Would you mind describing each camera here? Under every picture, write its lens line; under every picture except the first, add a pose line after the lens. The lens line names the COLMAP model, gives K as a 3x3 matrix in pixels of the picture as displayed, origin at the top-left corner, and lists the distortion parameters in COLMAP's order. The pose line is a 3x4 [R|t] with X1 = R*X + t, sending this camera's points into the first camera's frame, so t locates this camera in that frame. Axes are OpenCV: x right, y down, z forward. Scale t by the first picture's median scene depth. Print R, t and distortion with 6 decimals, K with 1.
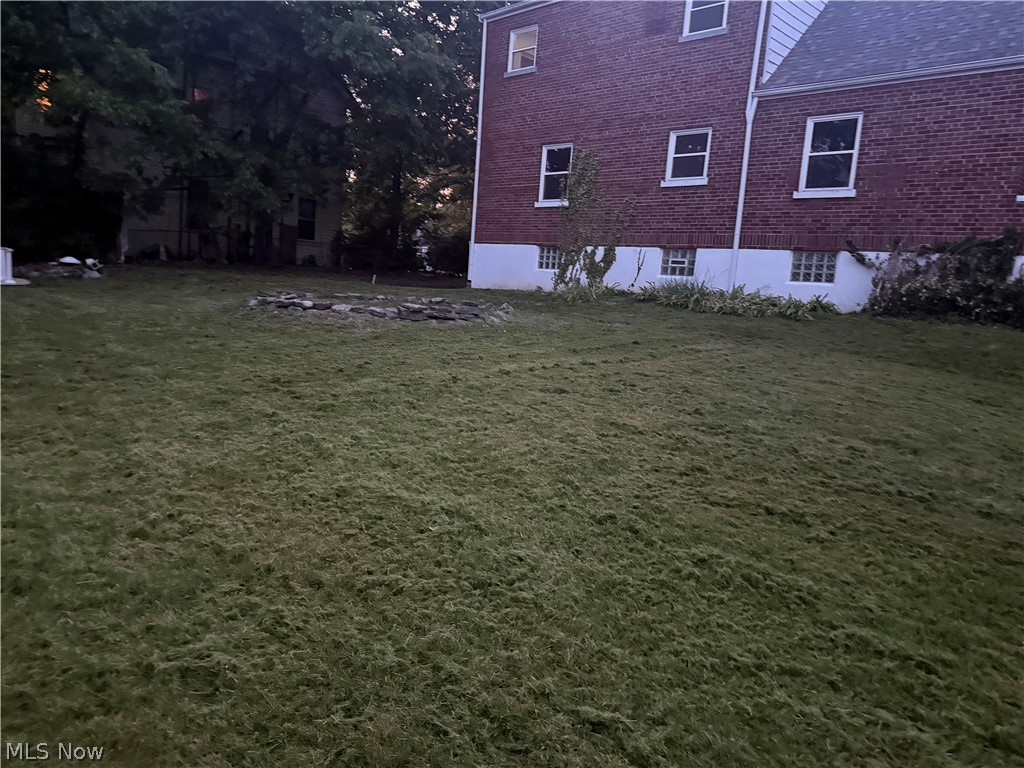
lens RADIAL K [[714.7, 0, 510.5], [0, 714.7, 377.3], [0, 0, 1]] dist [0.146777, -0.218747]
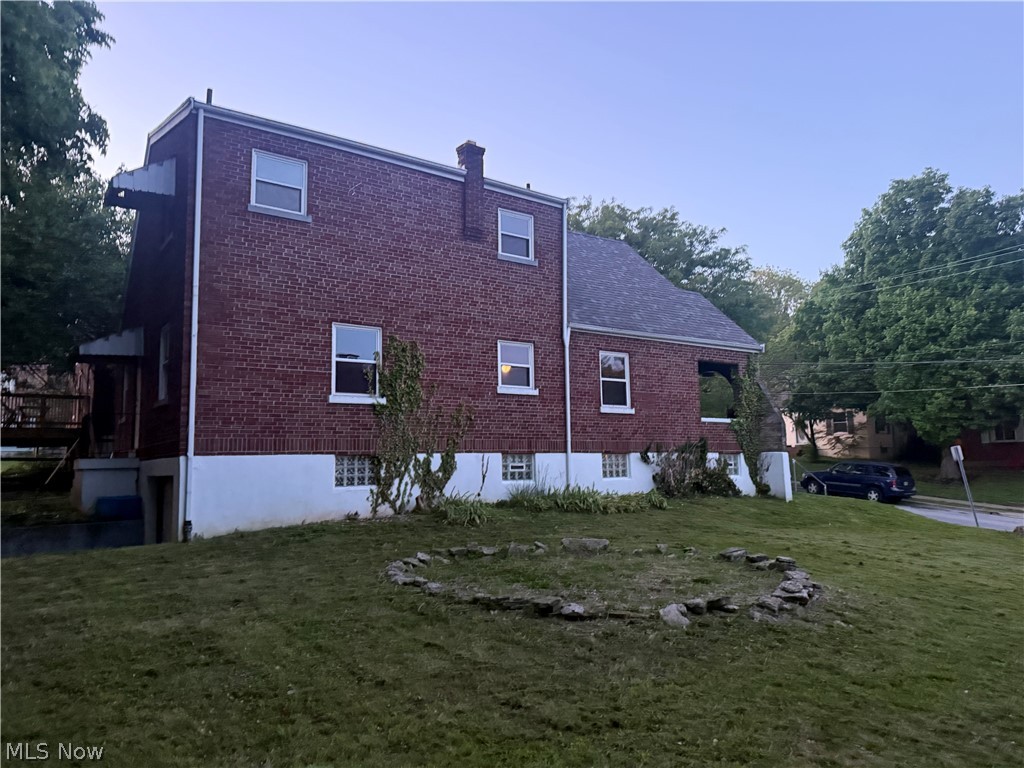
lens RADIAL K [[728.5, 0, 528.4], [0, 728.5, 388.8], [0, 0, 1]] dist [0.074940, -0.115173]
pose [[0.157469, 0.035538, 0.986884, -0.747245], [0.166893, 0.984020, -0.062065, -0.198213], [-0.973319, 0.174477, 0.149022, 0.807735]]
